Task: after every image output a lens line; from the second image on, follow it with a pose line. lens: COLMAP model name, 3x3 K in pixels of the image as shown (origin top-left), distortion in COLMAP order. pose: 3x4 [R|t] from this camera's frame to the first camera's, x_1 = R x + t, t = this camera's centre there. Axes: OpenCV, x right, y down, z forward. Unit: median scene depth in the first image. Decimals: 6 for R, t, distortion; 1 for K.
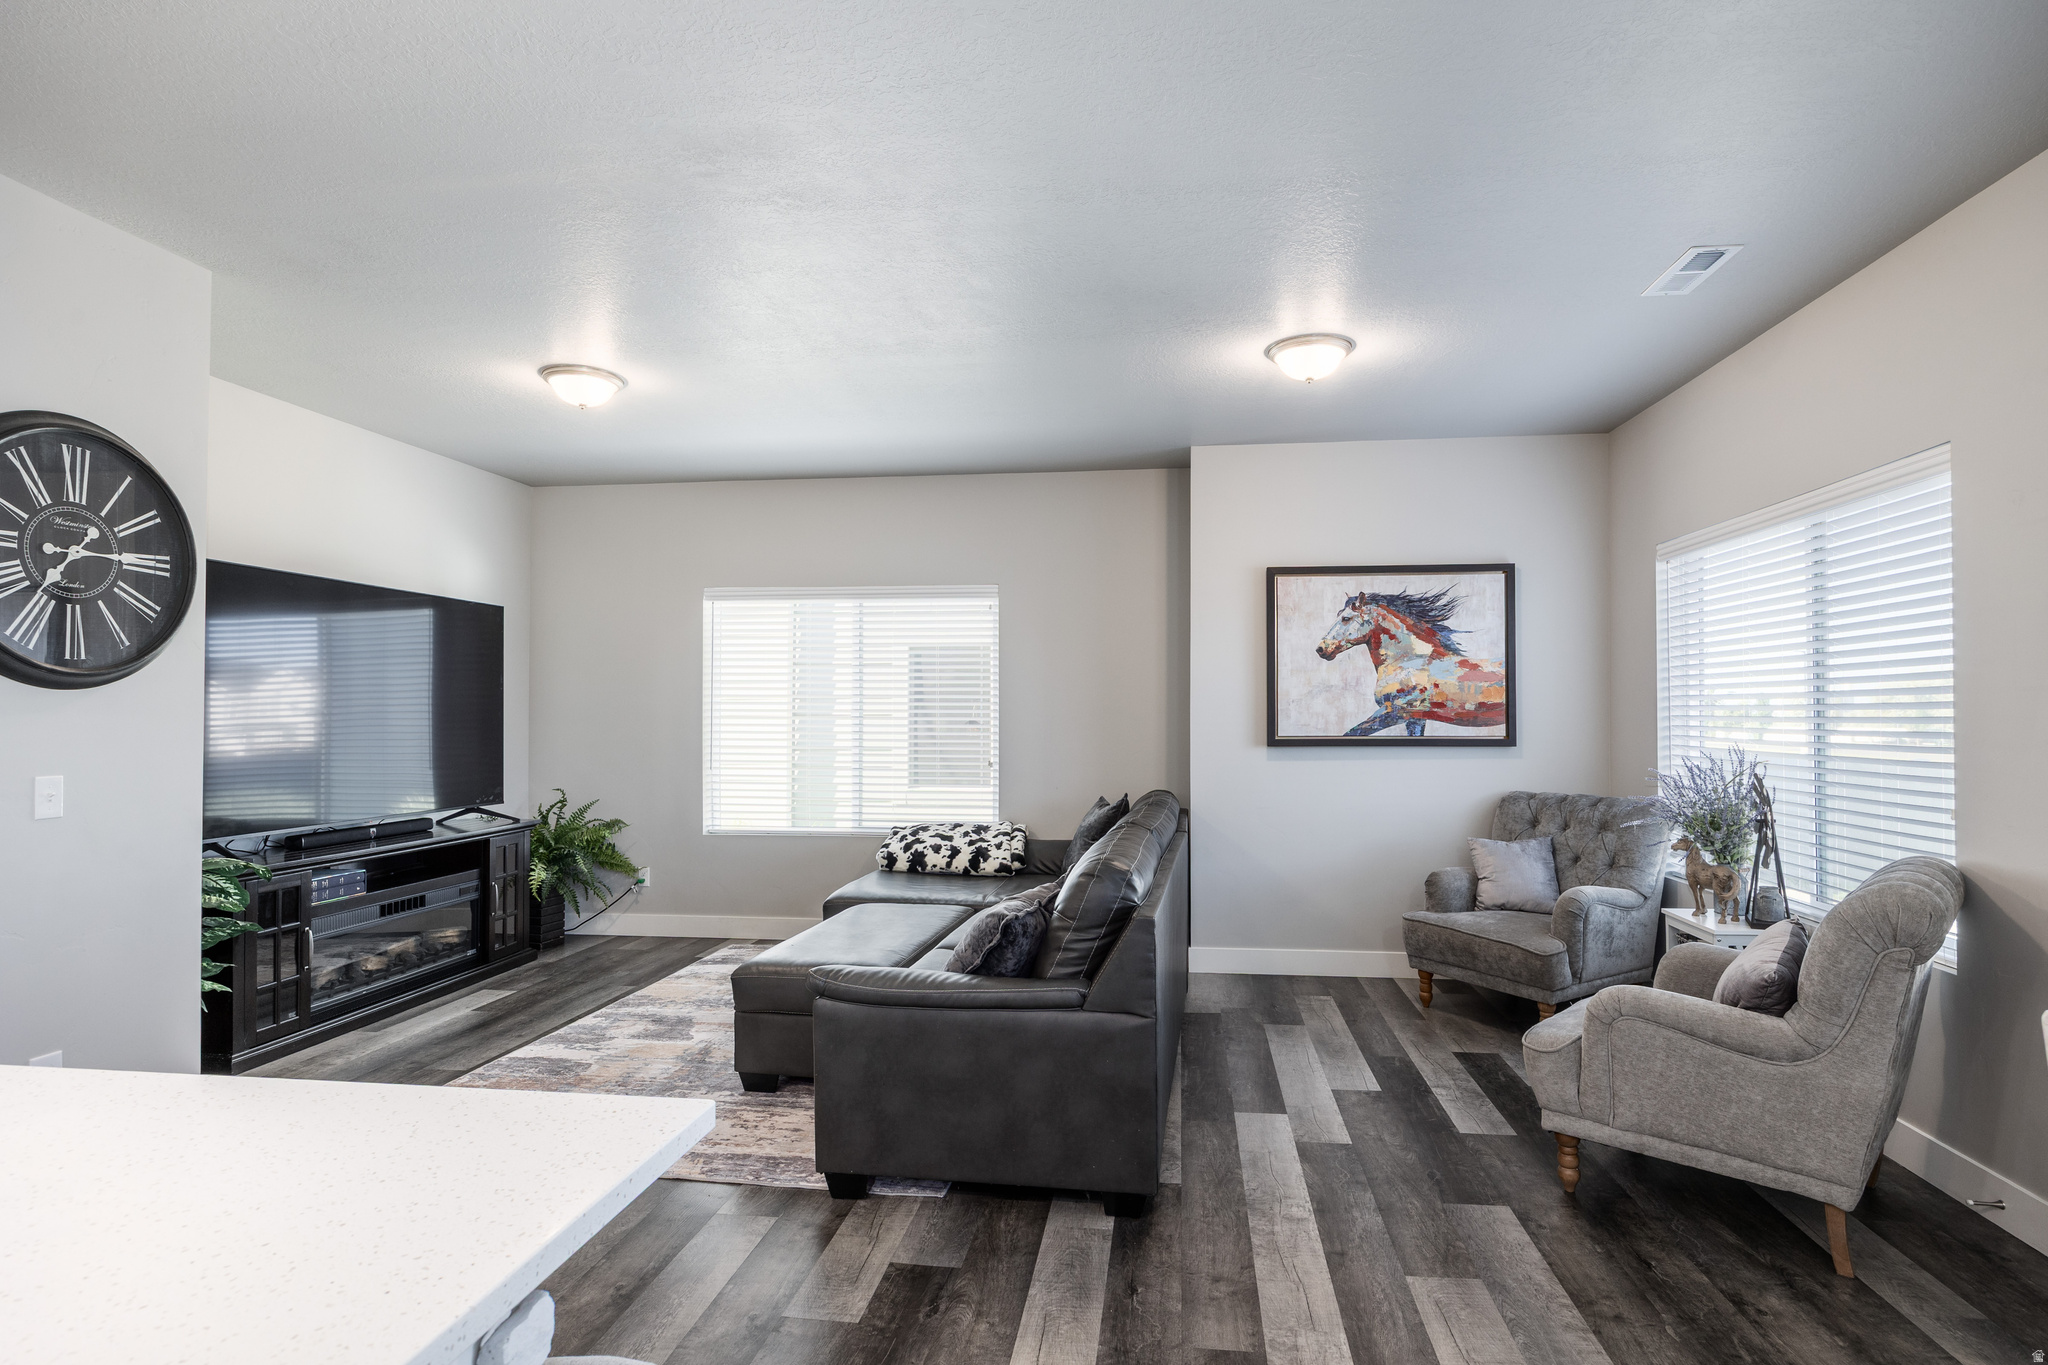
lens RADIAL K [[1047.2, 0, 1032.2], [0, 1047.2, 693.6], [0, 0, 1]] dist [-0.000591, -0.001104]
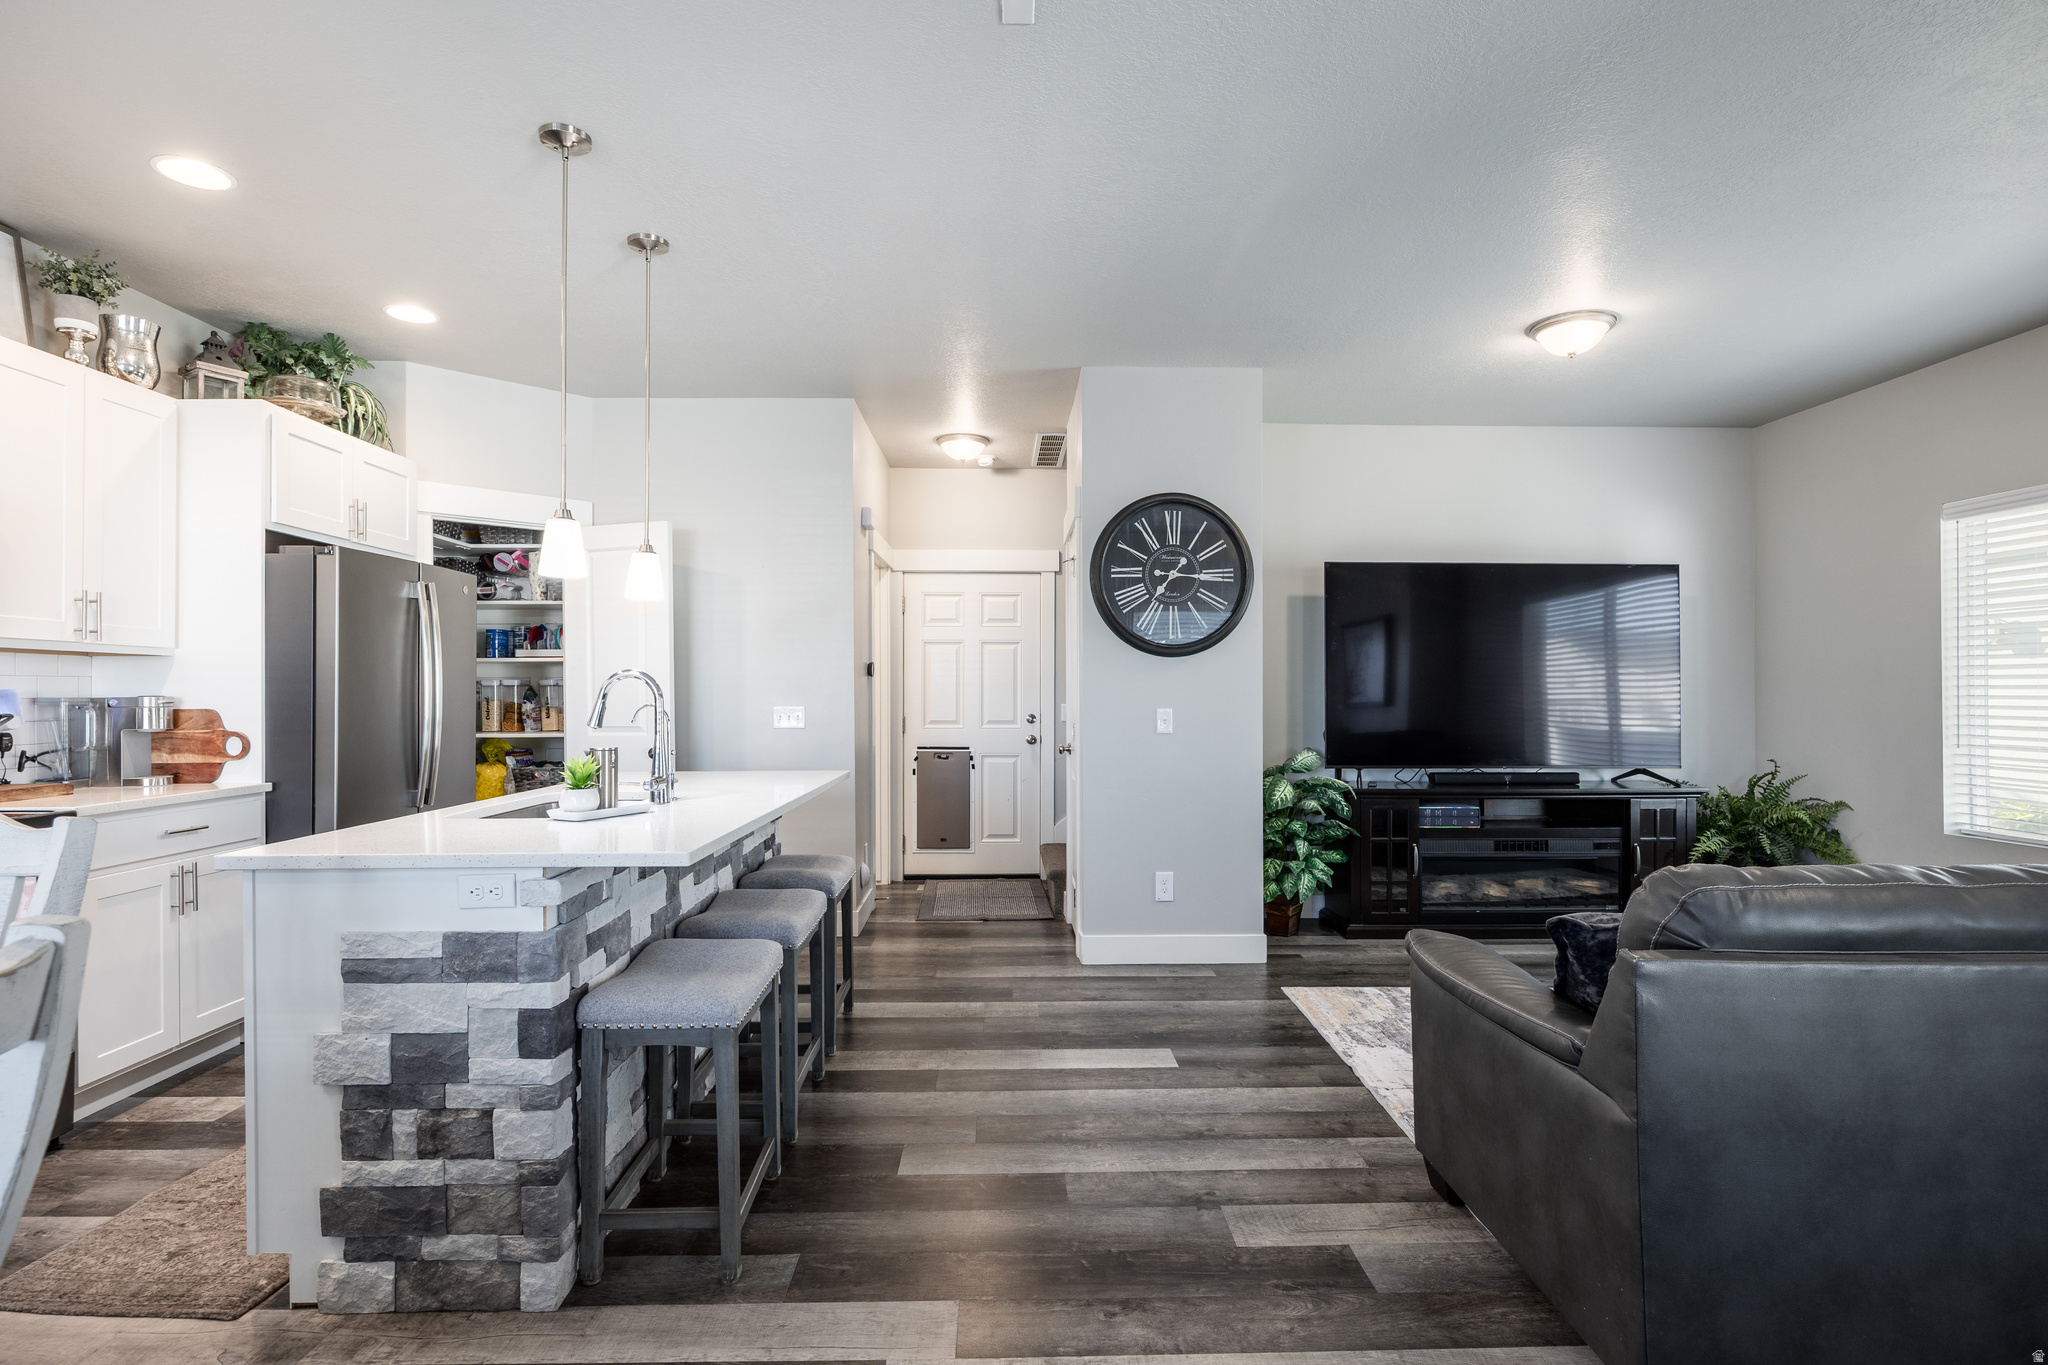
lens RADIAL K [[1001.1, 0, 1025.5], [0, 1001.1, 691.9], [0, 0, 1]] dist [-0.002123, -0.000153]
pose [[0.150893, 0.002573, -0.988547, 0.367758], [0.016926, 0.999843, 0.005186, 0.023036], [0.988405, -0.017515, 0.150826, 0.313365]]
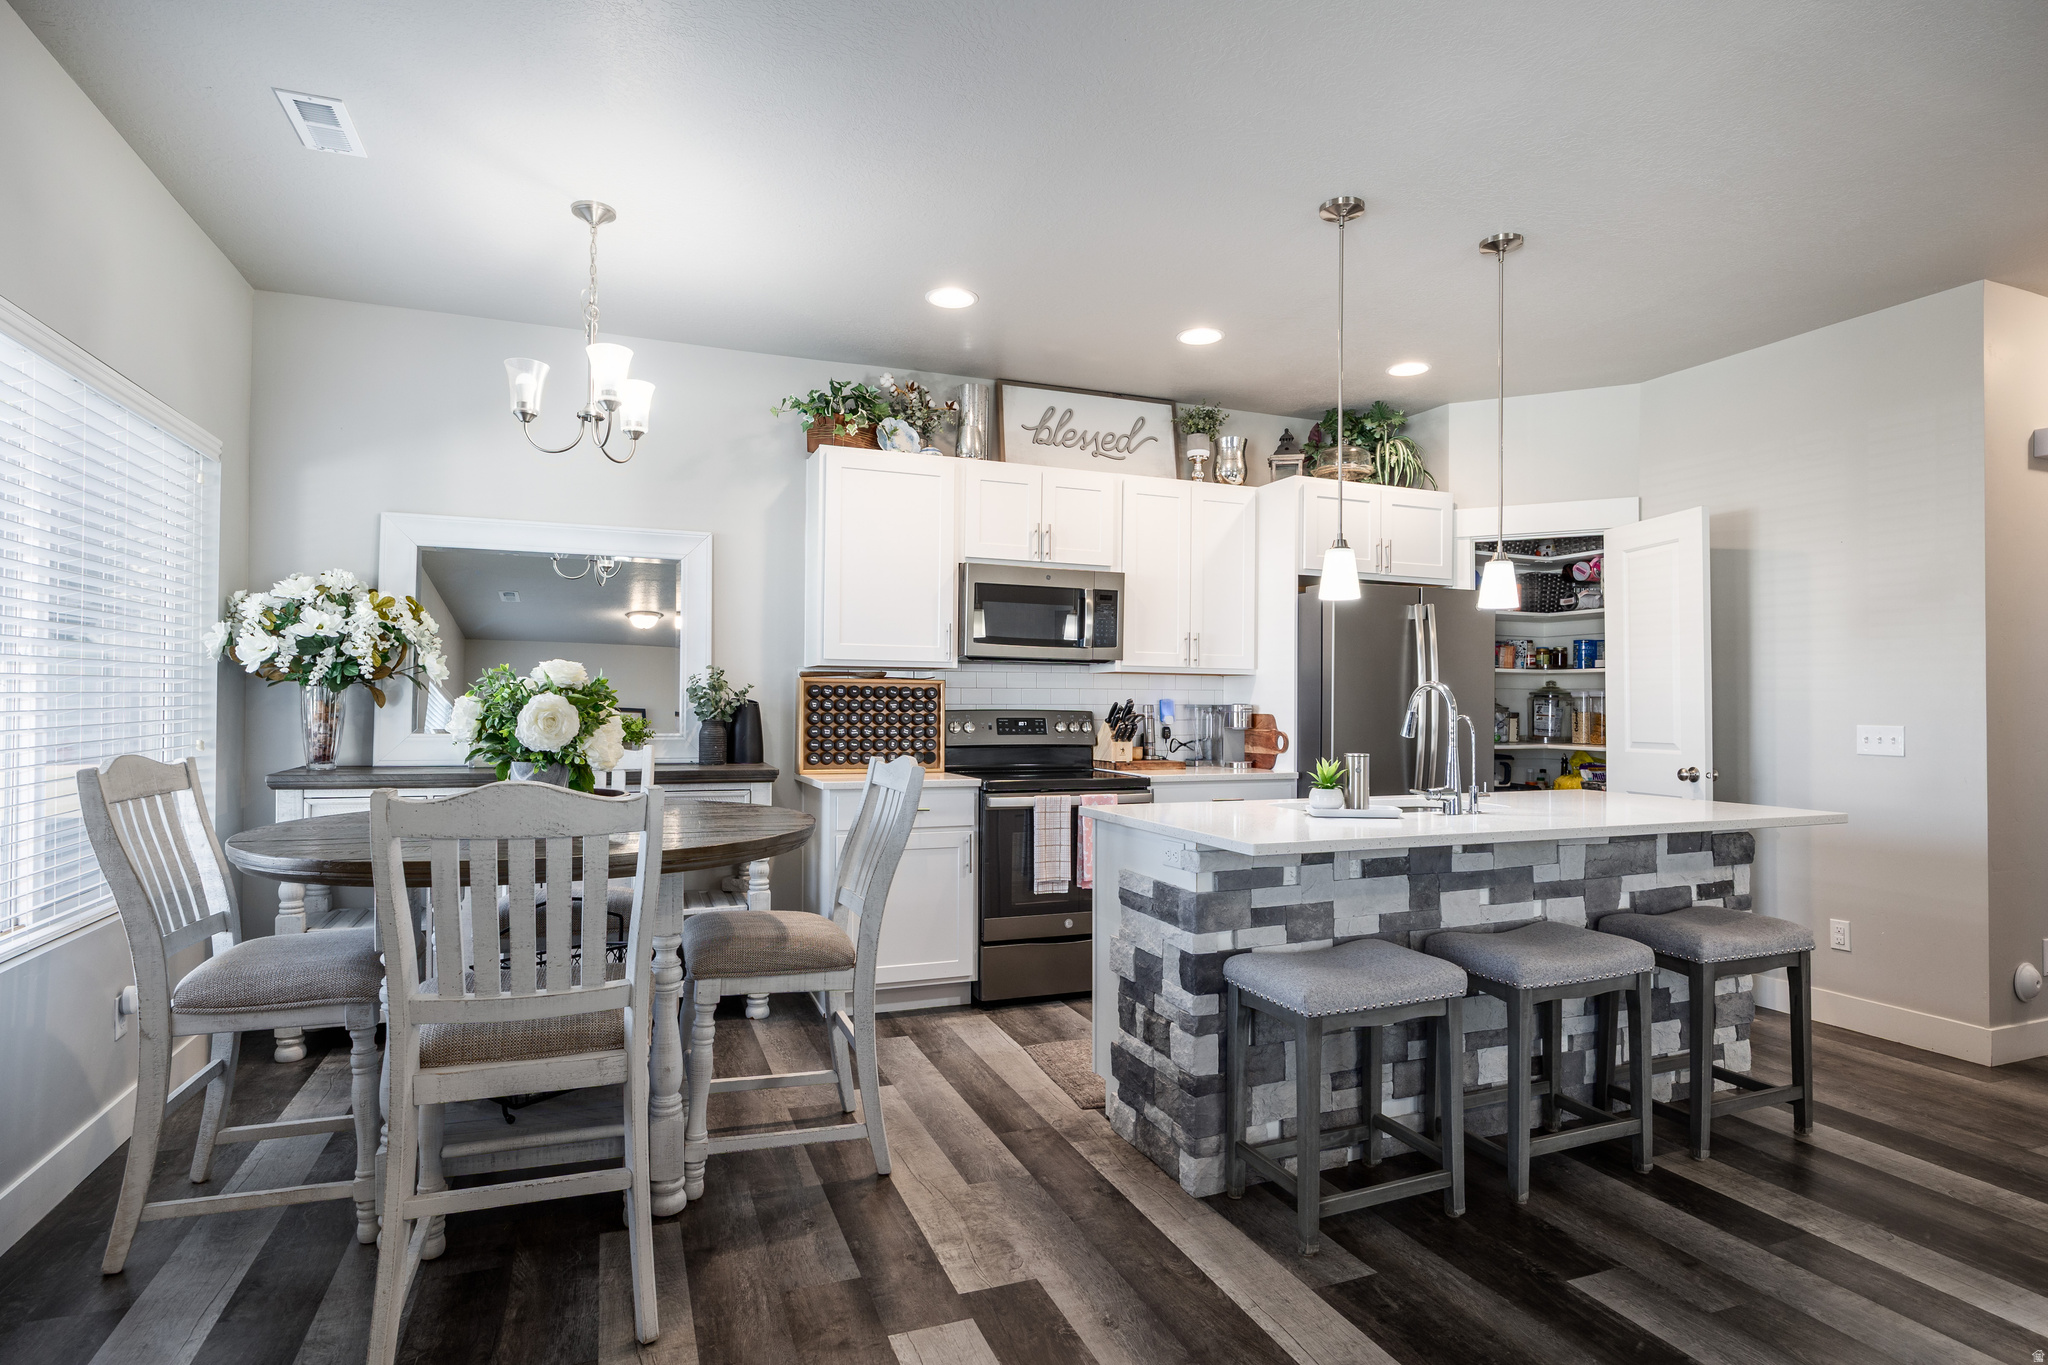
lens RADIAL K [[1059.2, 0, 1012.8], [0, 1059.2, 698.6], [0, 0, 1]] dist [-0.006319, 0.000080]
pose [[-0.875892, -0.003426, -0.482496, 0.273202], [0.004226, 0.999882, -0.014773, 0.028362], [0.482489, -0.014979, -0.875774, 0.625703]]
